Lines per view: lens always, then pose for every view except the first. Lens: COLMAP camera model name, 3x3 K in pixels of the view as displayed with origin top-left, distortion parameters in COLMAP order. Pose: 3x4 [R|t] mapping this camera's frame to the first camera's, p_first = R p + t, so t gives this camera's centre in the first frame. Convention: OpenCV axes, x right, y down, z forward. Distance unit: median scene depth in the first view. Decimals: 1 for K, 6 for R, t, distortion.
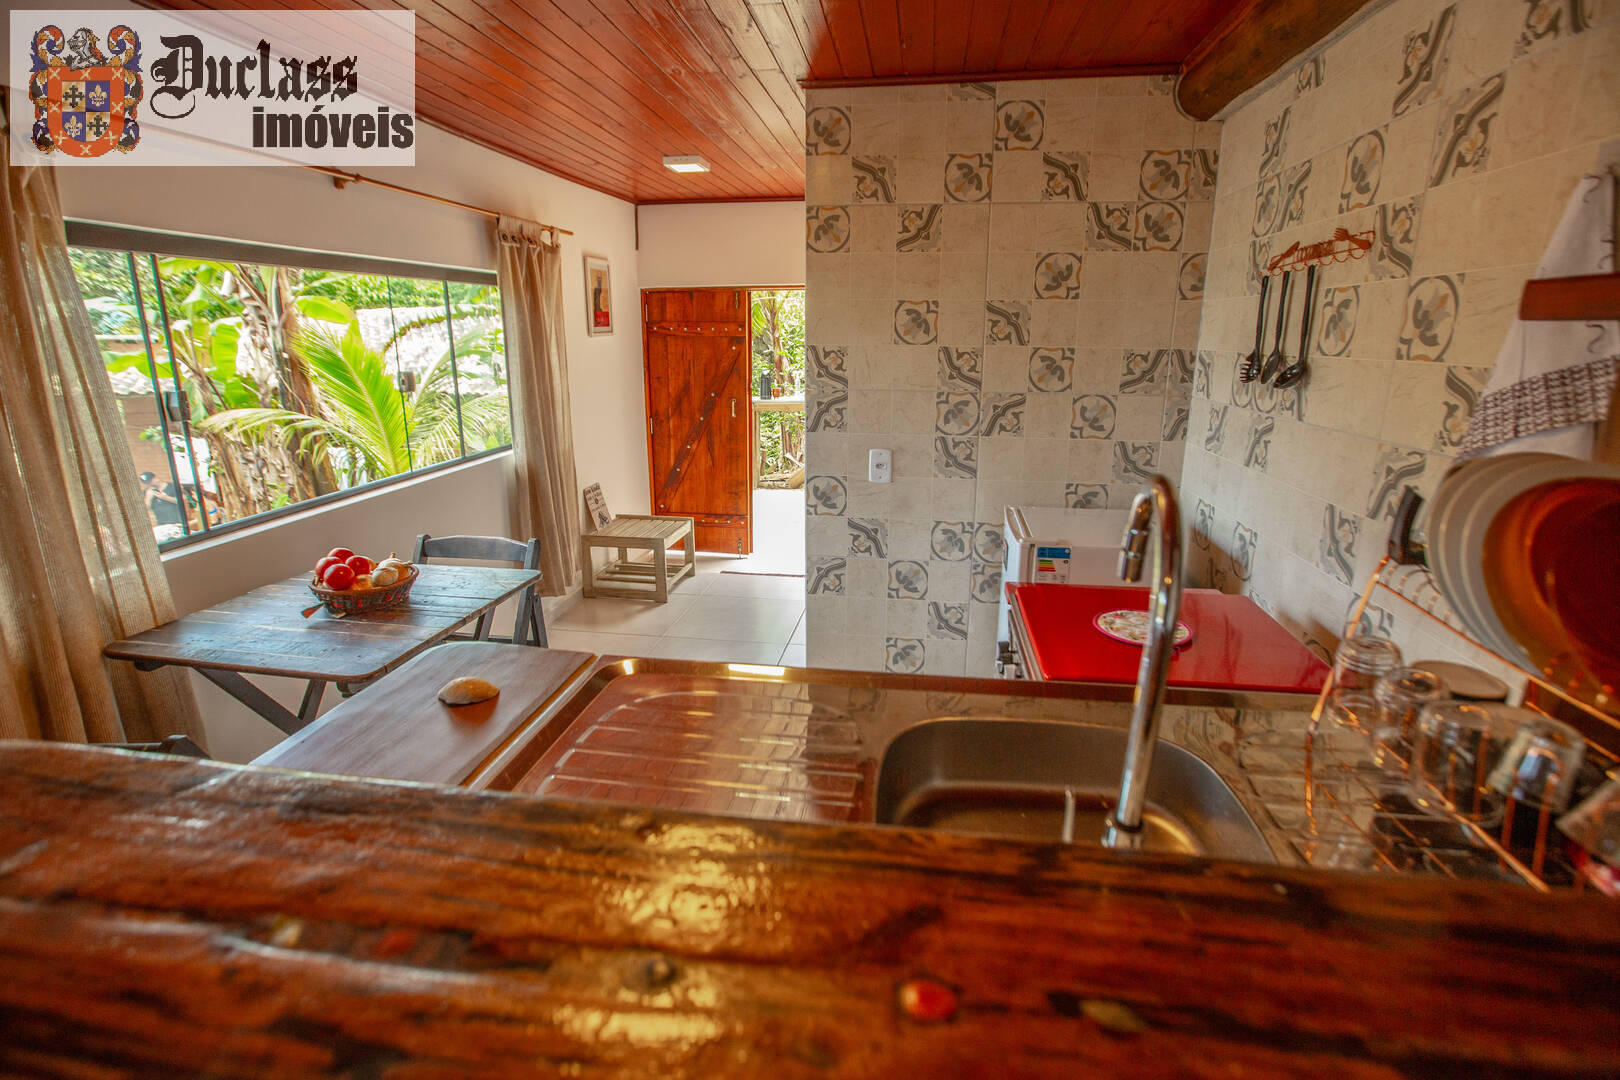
lens RADIAL K [[753.0, 0, 807.7], [0, 753.0, 528.4], [0, 0, 1]] dist [-0.057317, 0.021811]
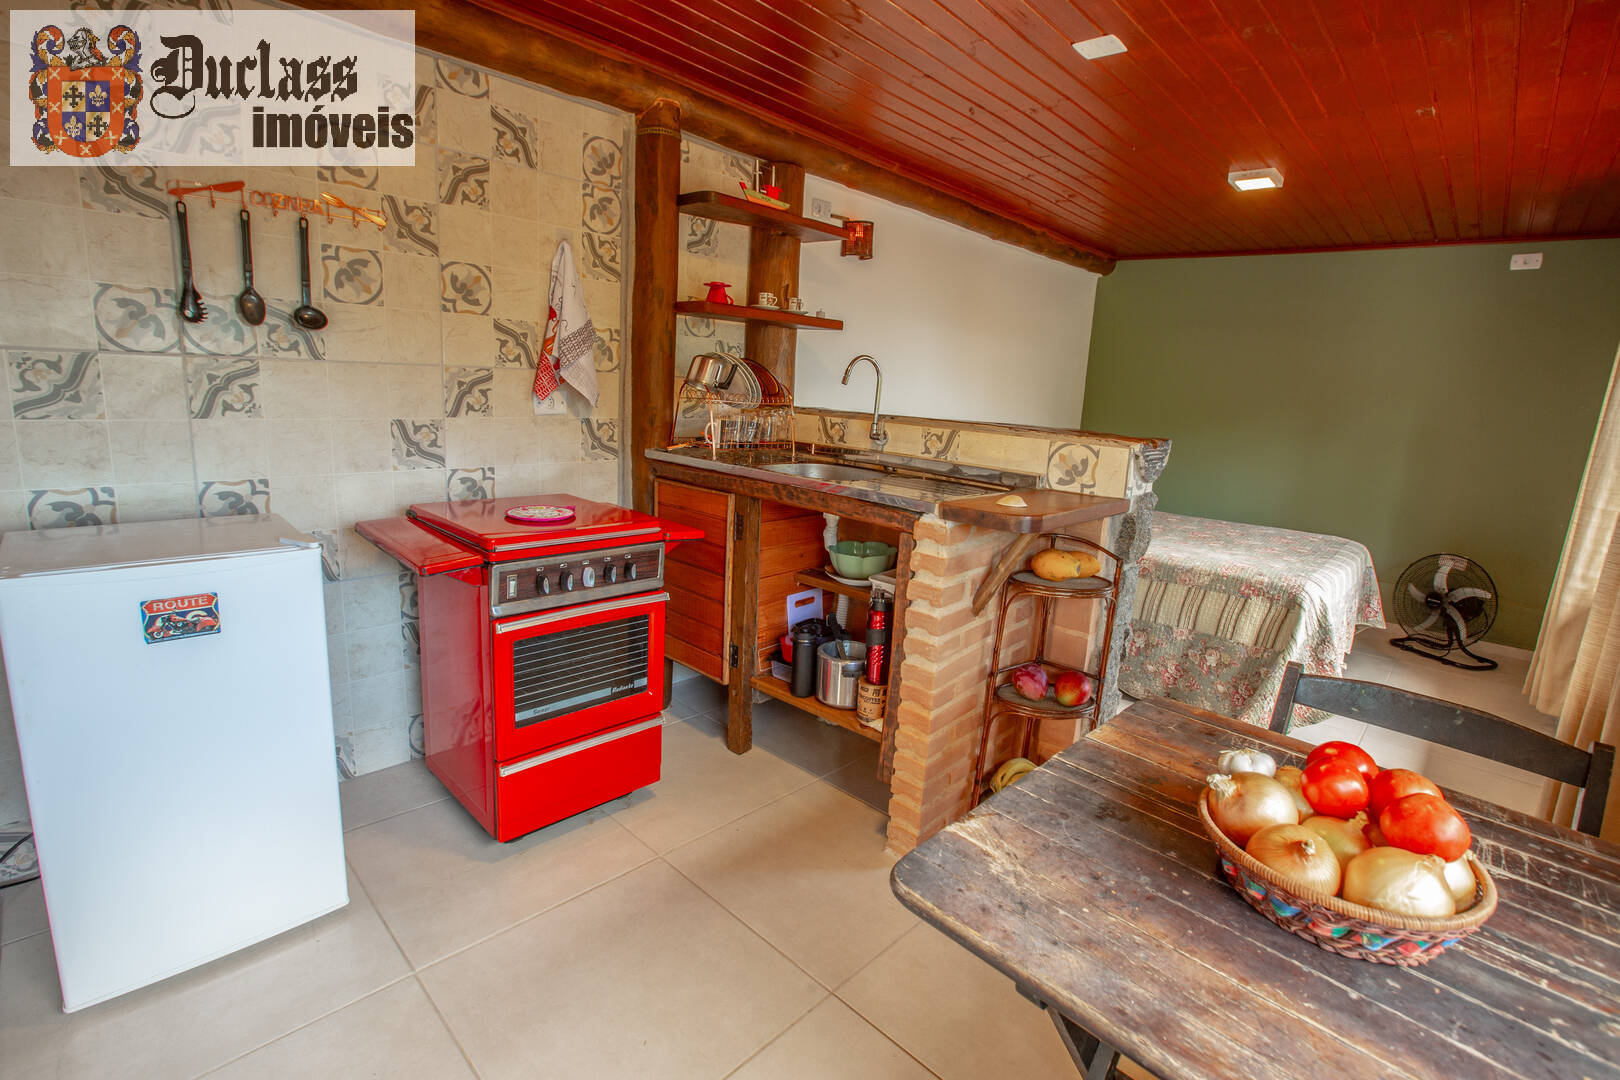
lens RADIAL K [[753.0, 0, 809.9], [0, 753.0, 526.7], [0, 0, 1]] dist [-0.057317, 0.021811]
pose [[-0.820912, -0.157212, 0.548988, -0.442776], [0.087120, 0.915626, 0.392479, -0.212378], [-0.564370, 0.370018, -0.737952, 1.107172]]
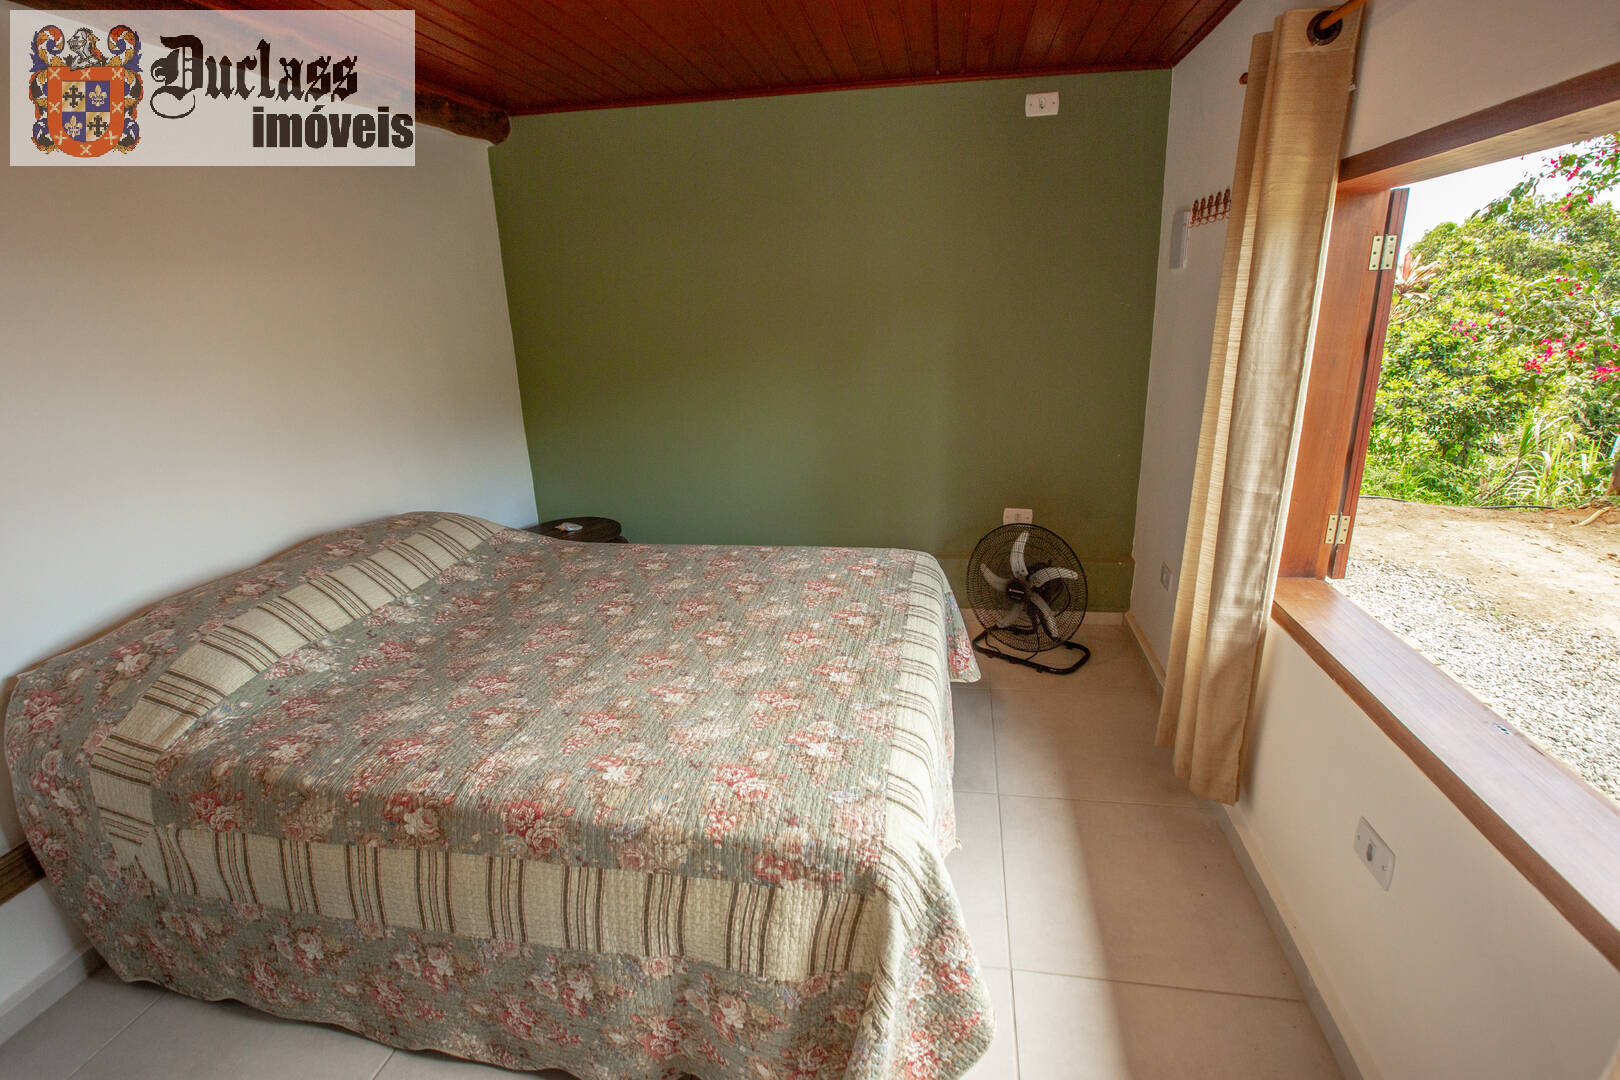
lens RADIAL K [[753.0, 0, 810.0], [0, 753.0, 534.1], [0, 0, 1]] dist [-0.057317, 0.021811]
pose [[-0.998935, 0.019518, 0.041810, -0.435315], [0.038909, 0.843387, 0.535896, -0.047075], [-0.024802, 0.536952, -0.843248, 0.177332]]
